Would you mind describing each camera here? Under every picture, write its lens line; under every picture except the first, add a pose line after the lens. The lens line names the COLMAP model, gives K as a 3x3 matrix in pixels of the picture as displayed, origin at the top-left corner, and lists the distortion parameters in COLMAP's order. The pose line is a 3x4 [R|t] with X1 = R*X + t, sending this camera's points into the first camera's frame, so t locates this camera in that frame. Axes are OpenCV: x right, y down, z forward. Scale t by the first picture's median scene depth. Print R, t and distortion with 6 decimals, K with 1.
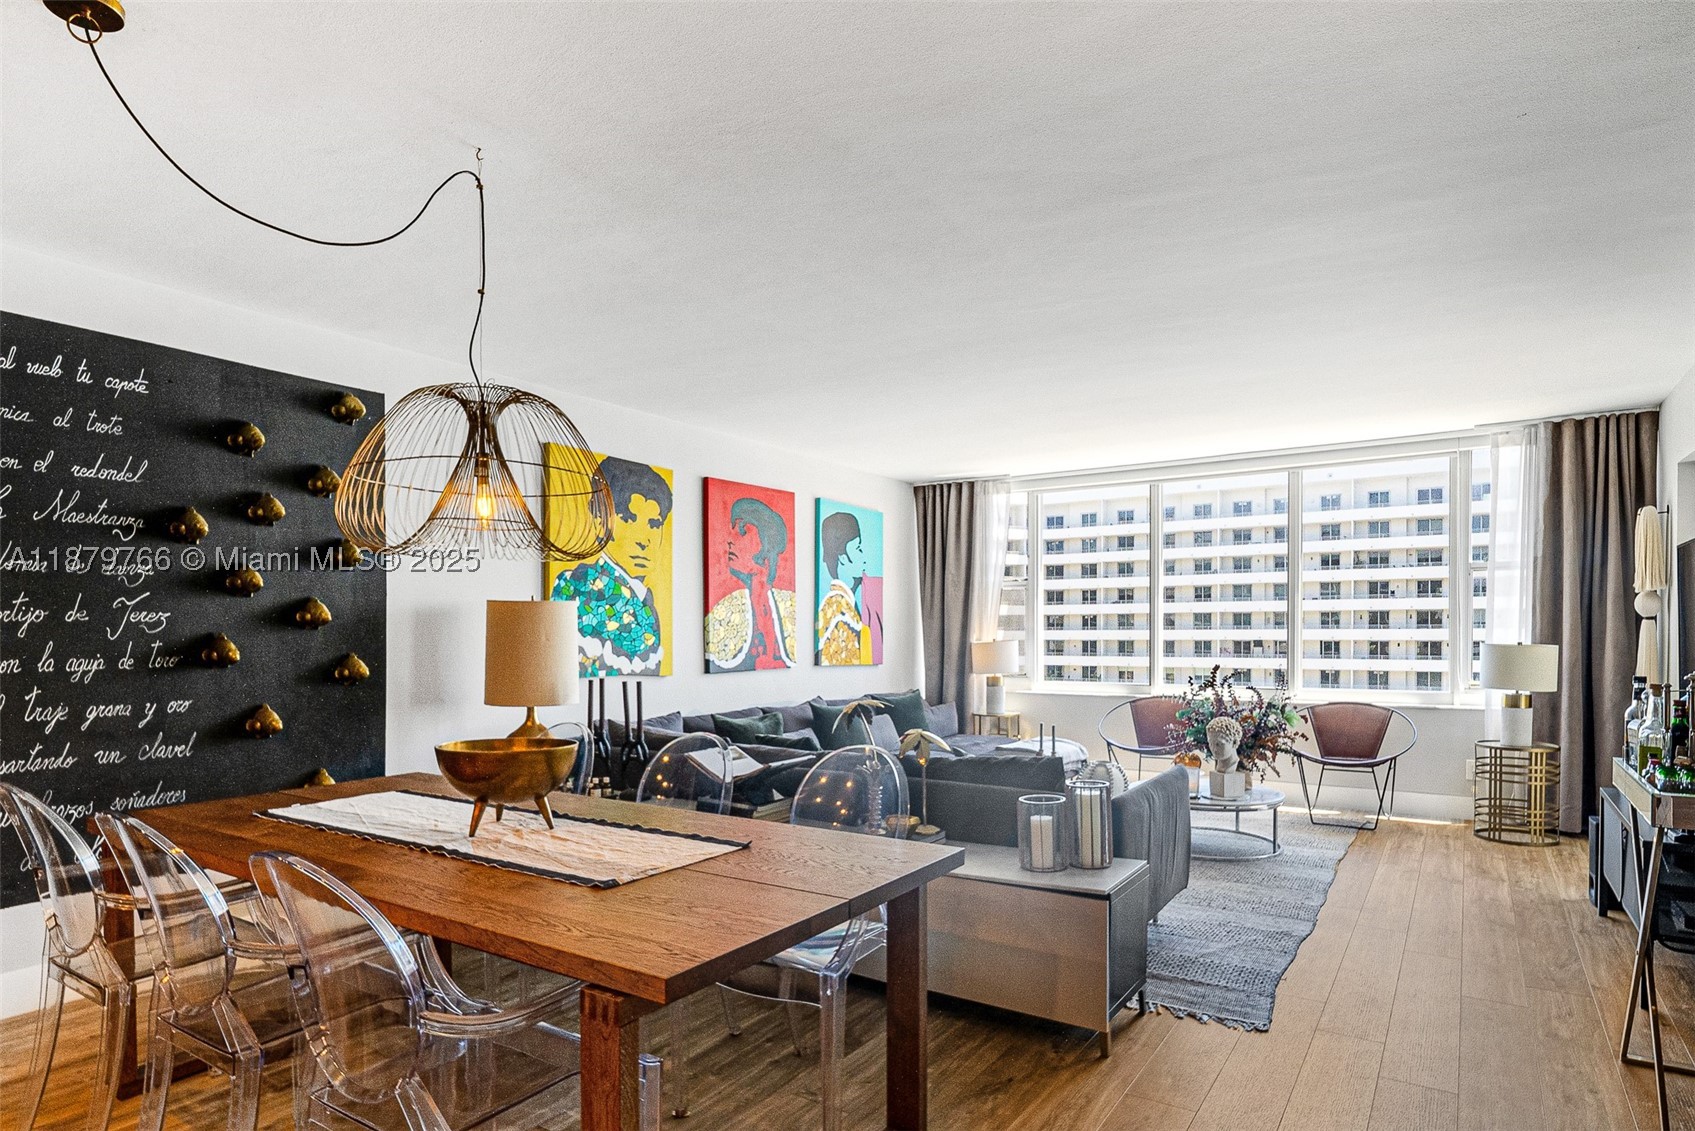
lens RADIAL K [[970.6, 0, 847.9], [0, 970.6, 665.6], [0, 0, 1]] dist [0.000349, 0.002449]
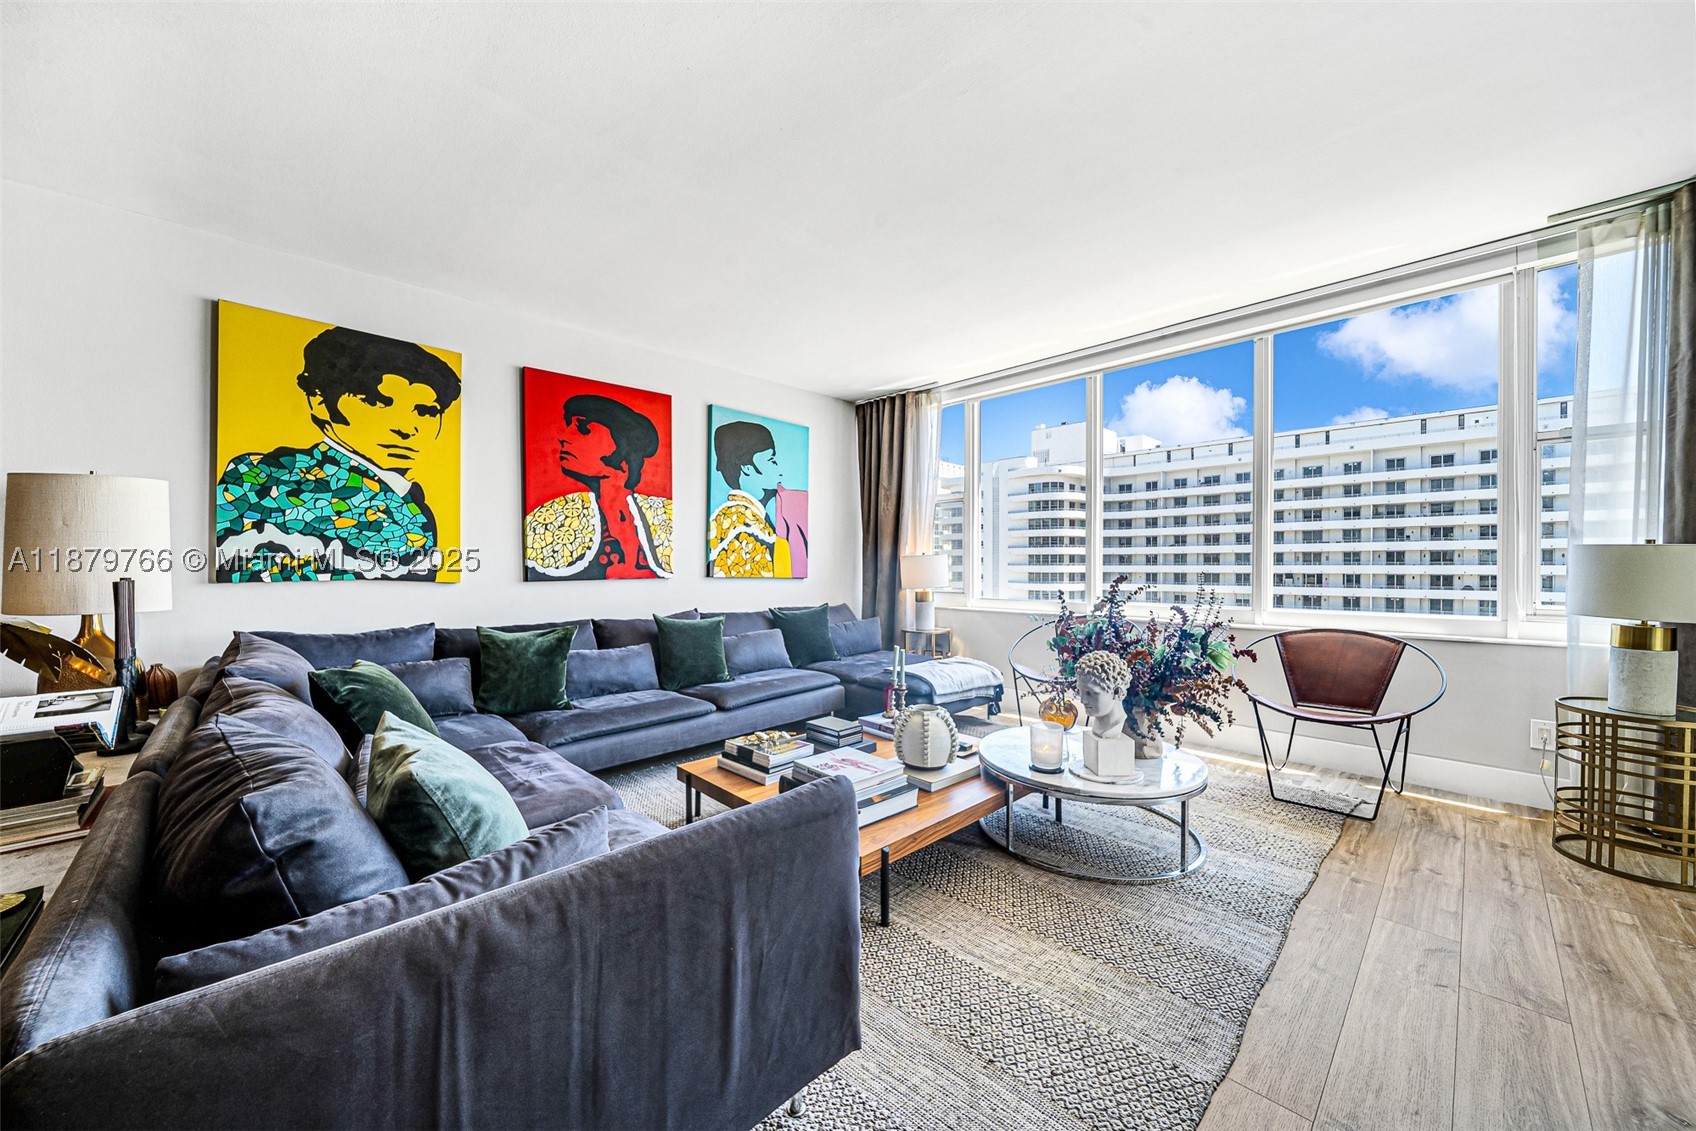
lens RADIAL K [[613.5, 0, 849.5], [0, 613.5, 582.4], [0, 0, 1]] dist [0.000488, -0.002415]
pose [[0.974128, 0.008550, -0.225835, 0.256674], [-0.010998, 0.999894, -0.009586, 0.010221], [0.225729, 0.011822, 0.974118, 0.454526]]
